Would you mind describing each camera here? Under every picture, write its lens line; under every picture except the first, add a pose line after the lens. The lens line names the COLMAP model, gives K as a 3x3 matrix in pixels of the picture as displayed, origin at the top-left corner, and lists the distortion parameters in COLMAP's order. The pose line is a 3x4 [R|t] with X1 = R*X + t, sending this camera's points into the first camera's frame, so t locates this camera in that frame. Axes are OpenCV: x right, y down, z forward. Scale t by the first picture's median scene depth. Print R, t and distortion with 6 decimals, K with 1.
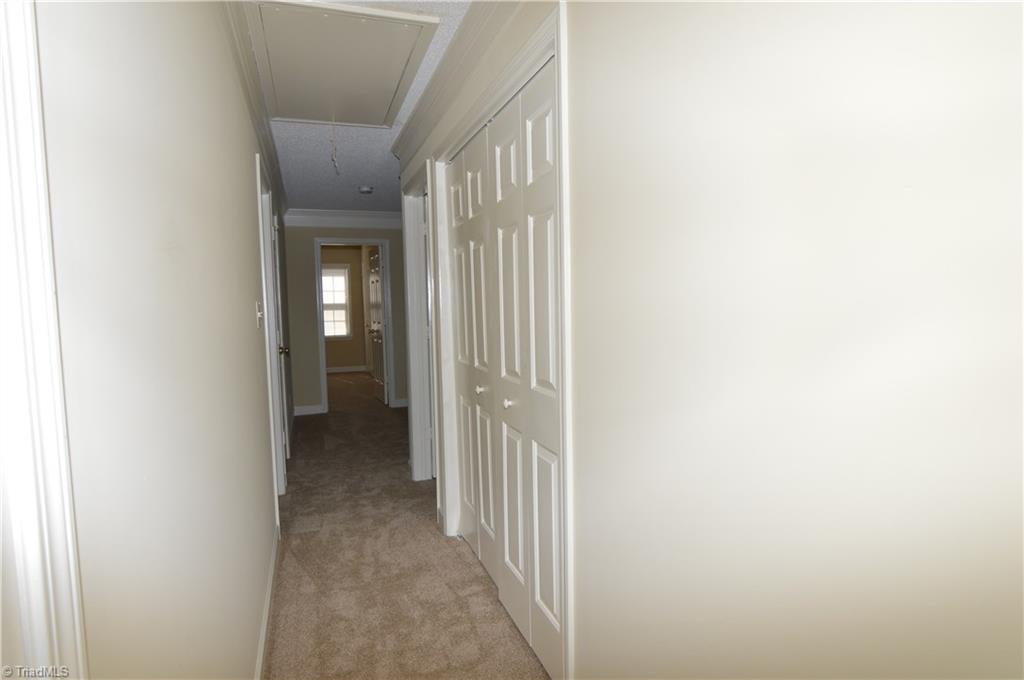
lens RADIAL K [[591.1, 0, 510.5], [0, 591.1, 346.8], [0, 0, 1]] dist [0.053139, 0.000157]
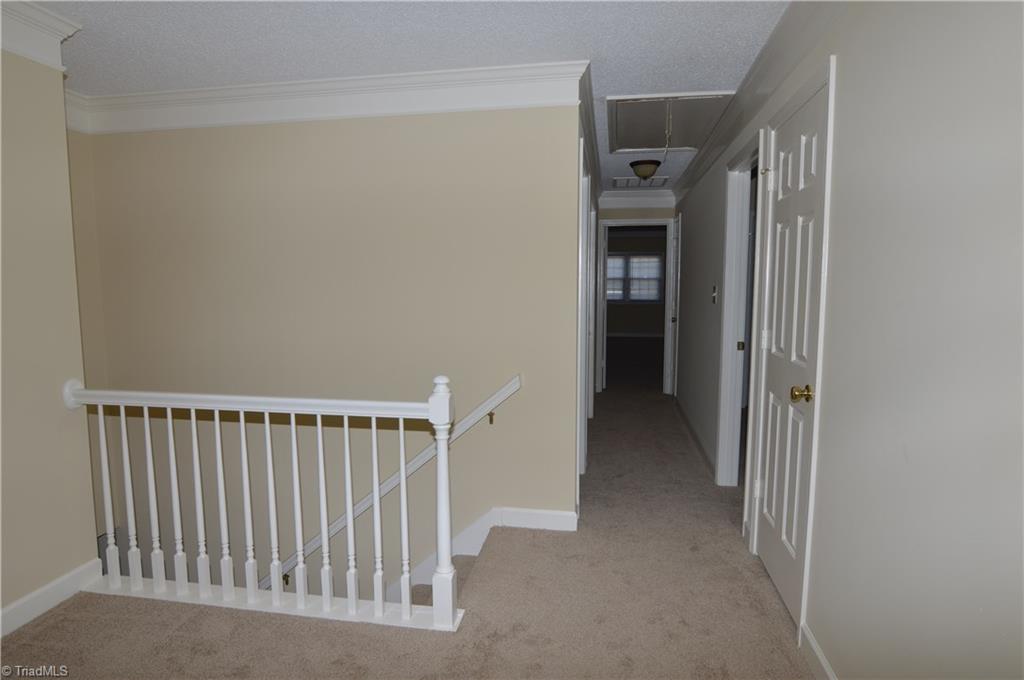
lens RADIAL K [[591.1, 0, 510.5], [0, 591.1, 346.8], [0, 0, 1]] dist [0.053139, 0.000157]
pose [[0.876605, 0.077452, -0.474936, 0.056237], [-0.063476, 0.996949, 0.045421, 0.011346], [0.477005, -0.009669, 0.878847, -0.161382]]
